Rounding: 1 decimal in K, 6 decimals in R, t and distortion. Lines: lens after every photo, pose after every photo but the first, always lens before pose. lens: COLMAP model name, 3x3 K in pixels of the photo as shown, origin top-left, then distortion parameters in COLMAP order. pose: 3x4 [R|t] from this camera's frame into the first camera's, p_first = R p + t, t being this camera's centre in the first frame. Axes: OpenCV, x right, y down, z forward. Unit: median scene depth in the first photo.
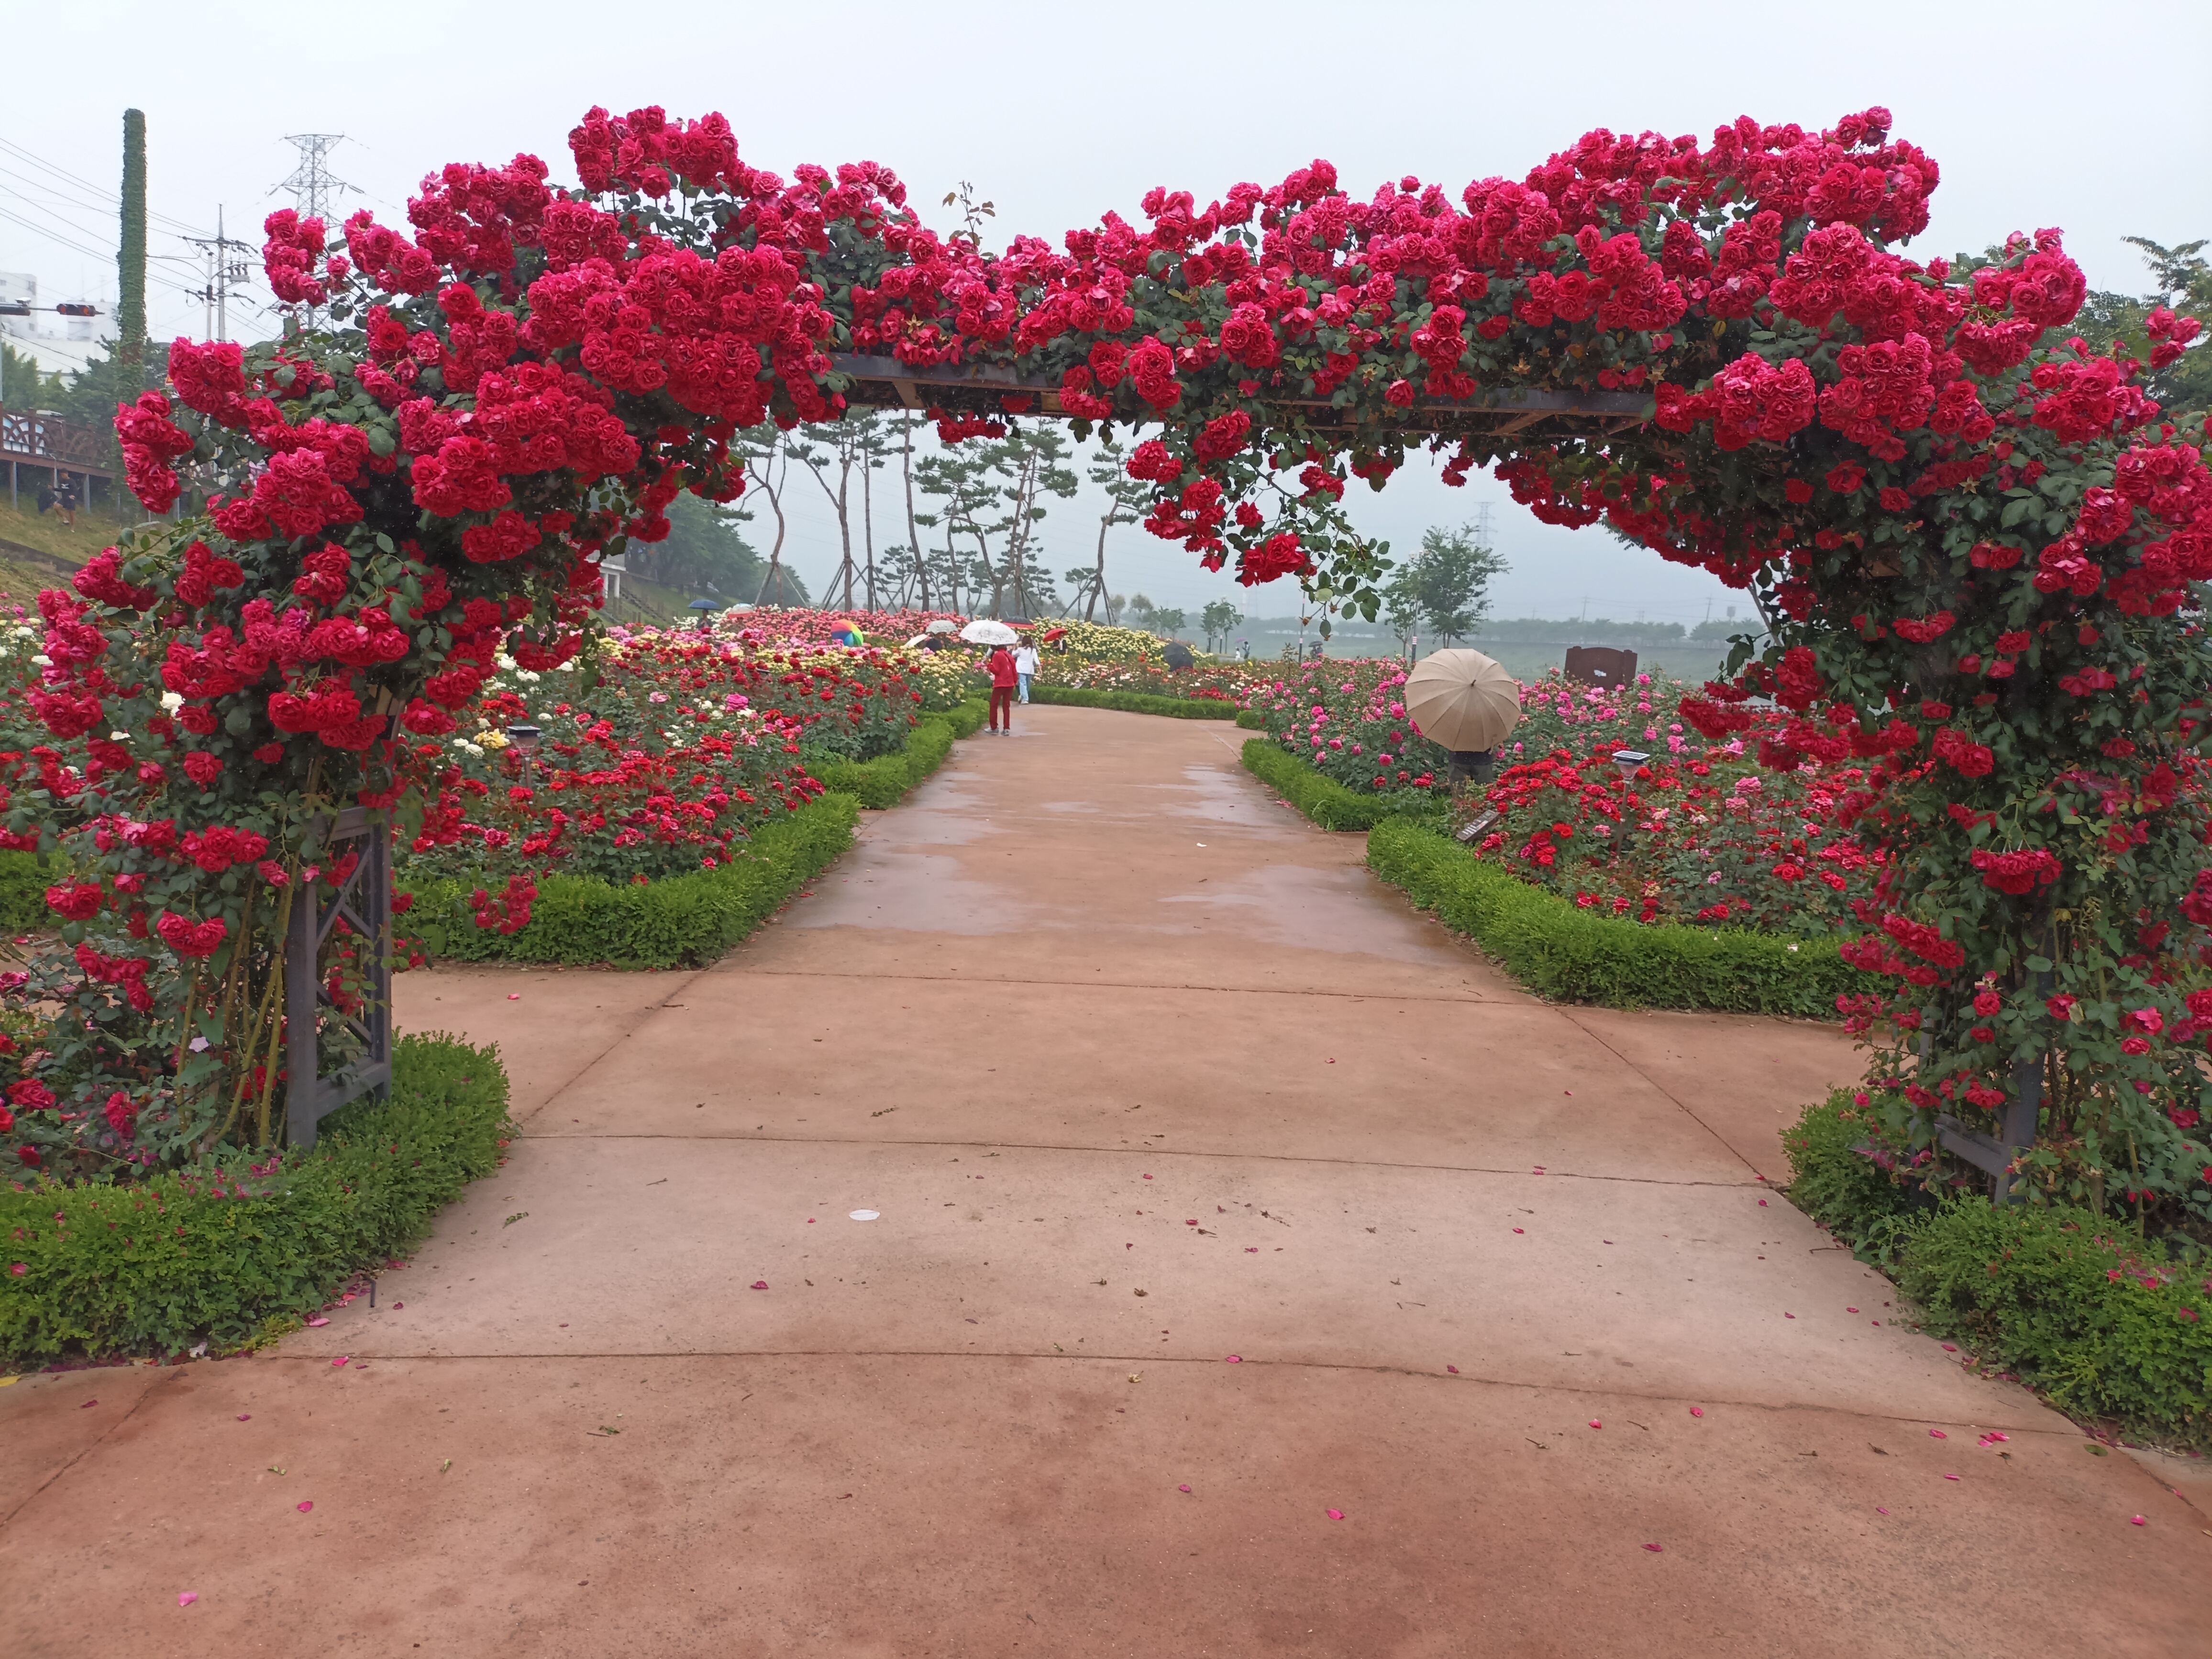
lens RADIAL K [[1605.8, 0, 1106.0], [0, 1605.8, 829.5], [0, 0, 1]] dist [0.088864, -0.094297]
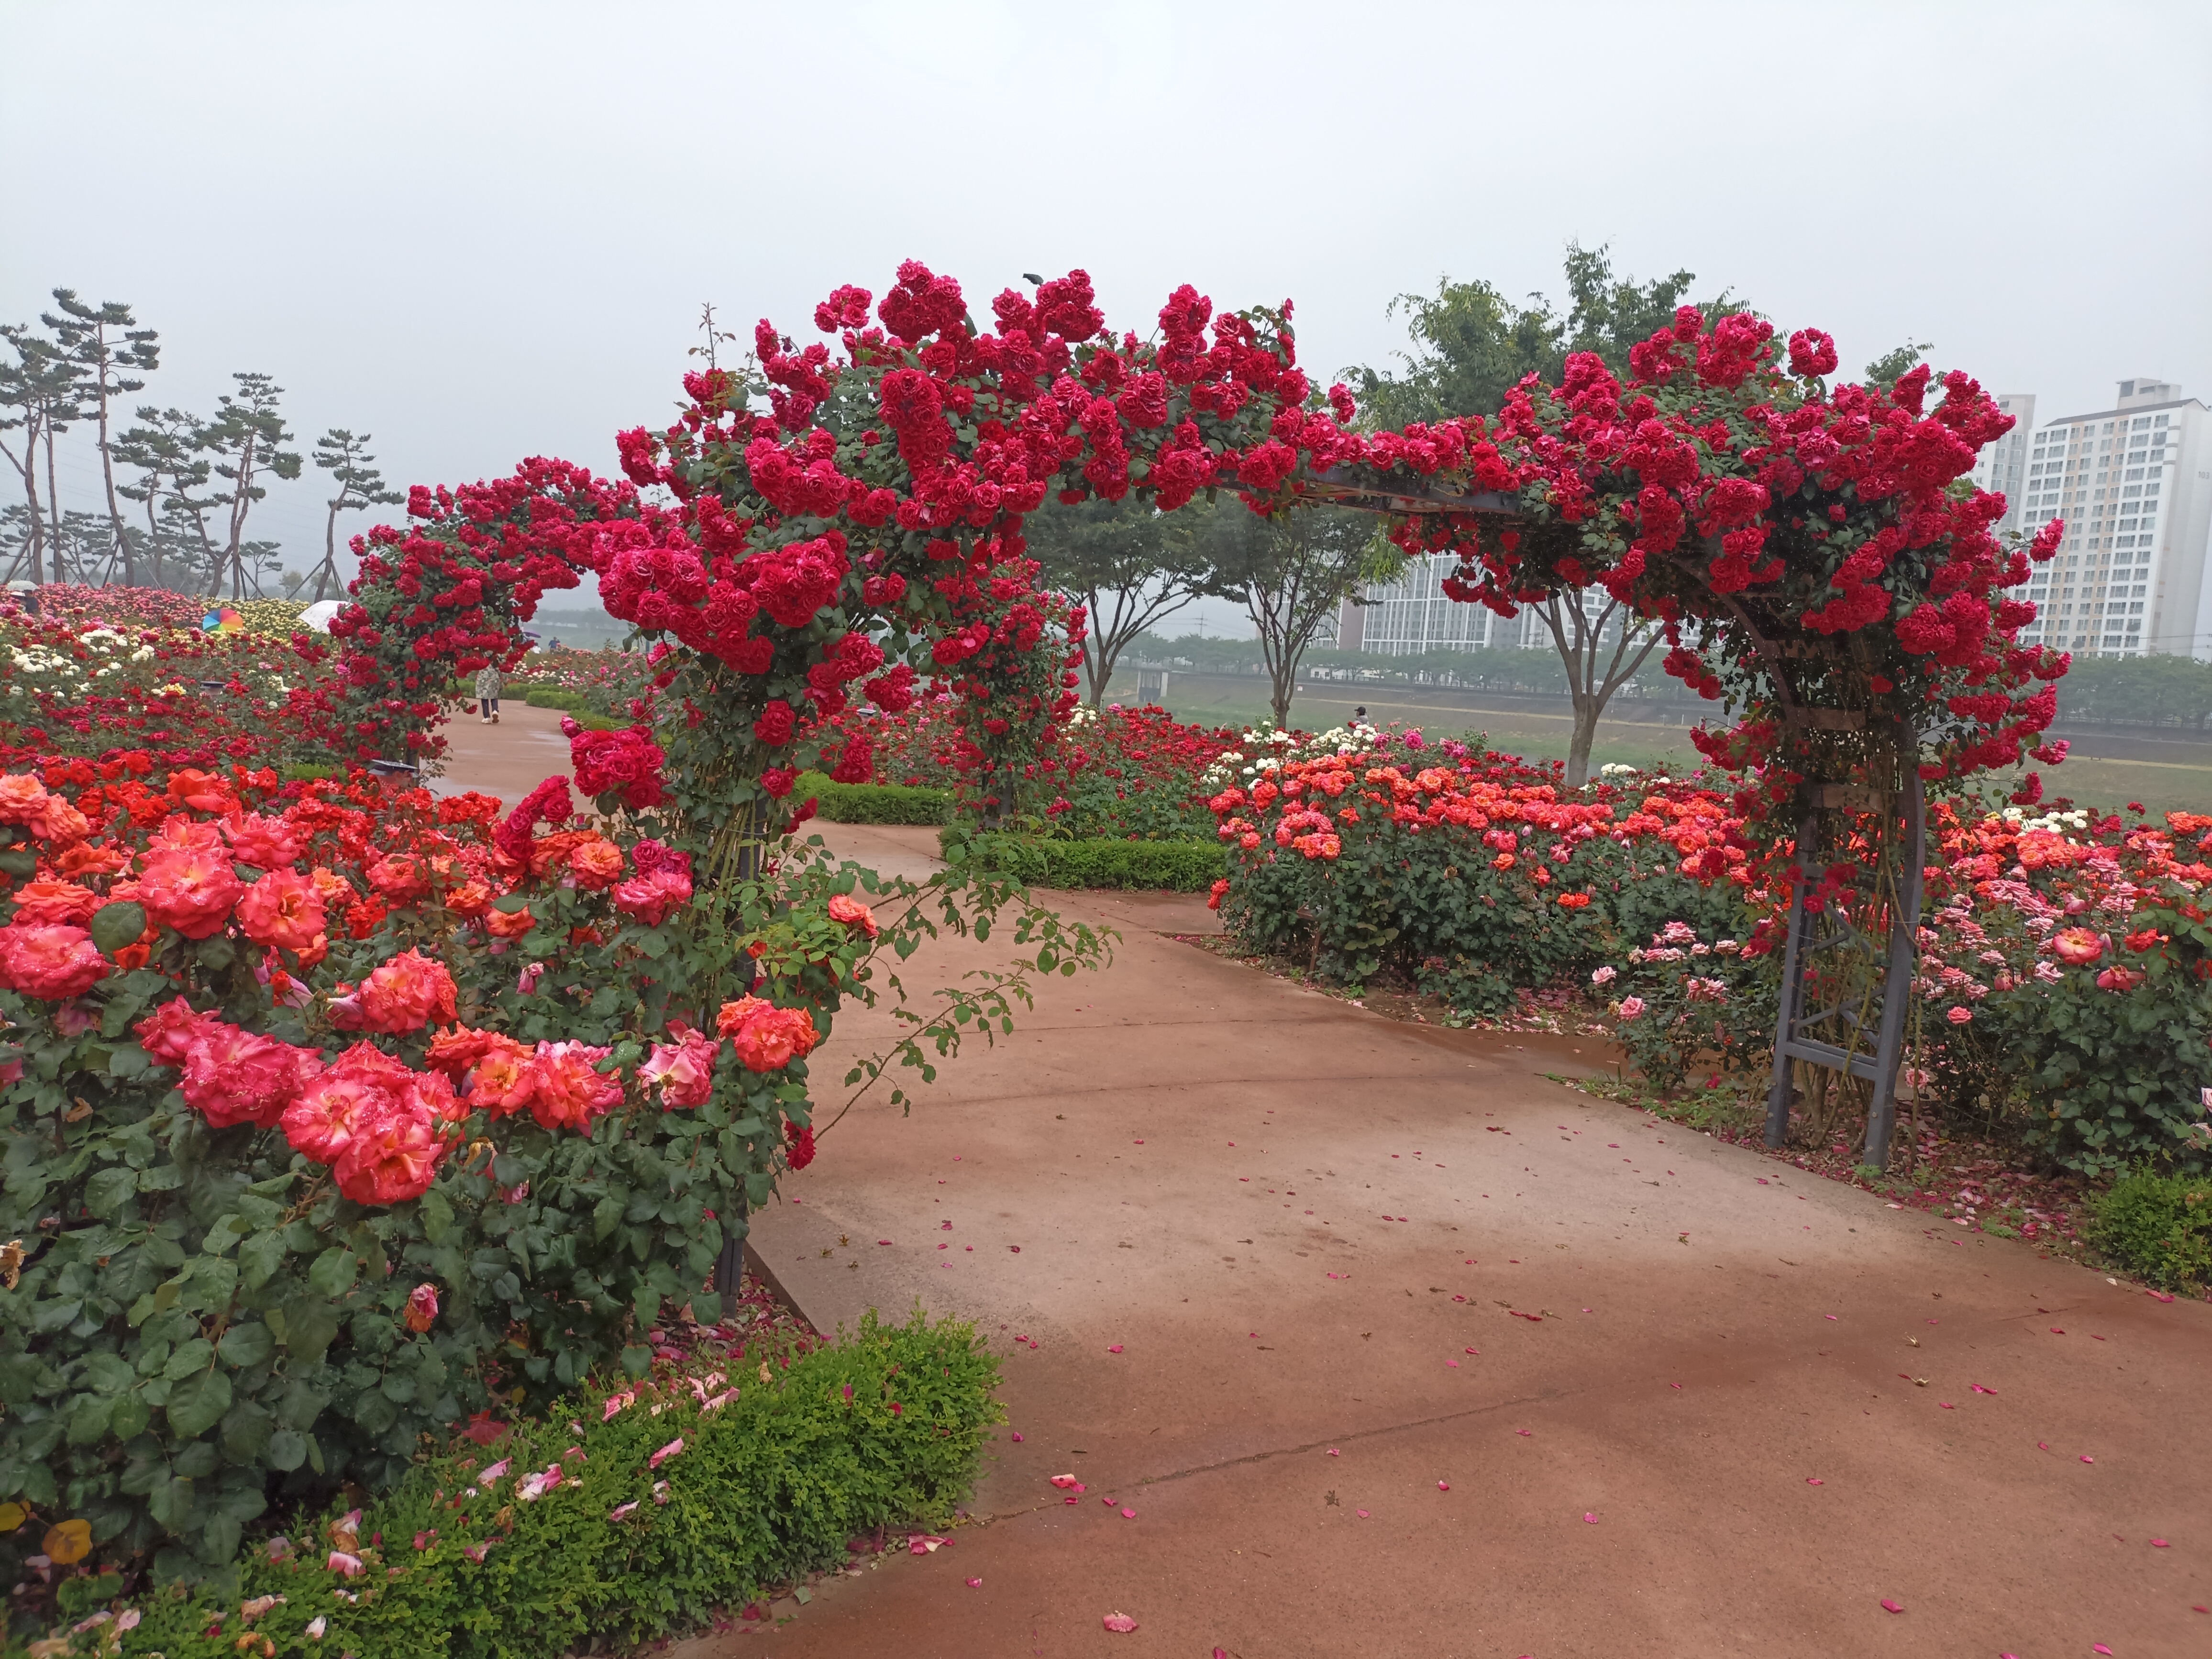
lens RADIAL K [[1604.1, 0, 1106.0], [0, 1604.1, 829.5], [0, 0, 1]] dist [0.007149, -0.001614]
pose [[0.885170, -0.024640, 0.464615, -0.044986], [0.022524, 0.999695, 0.010104, 0.012087], [-0.464723, 0.001521, 0.885455, -0.116623]]
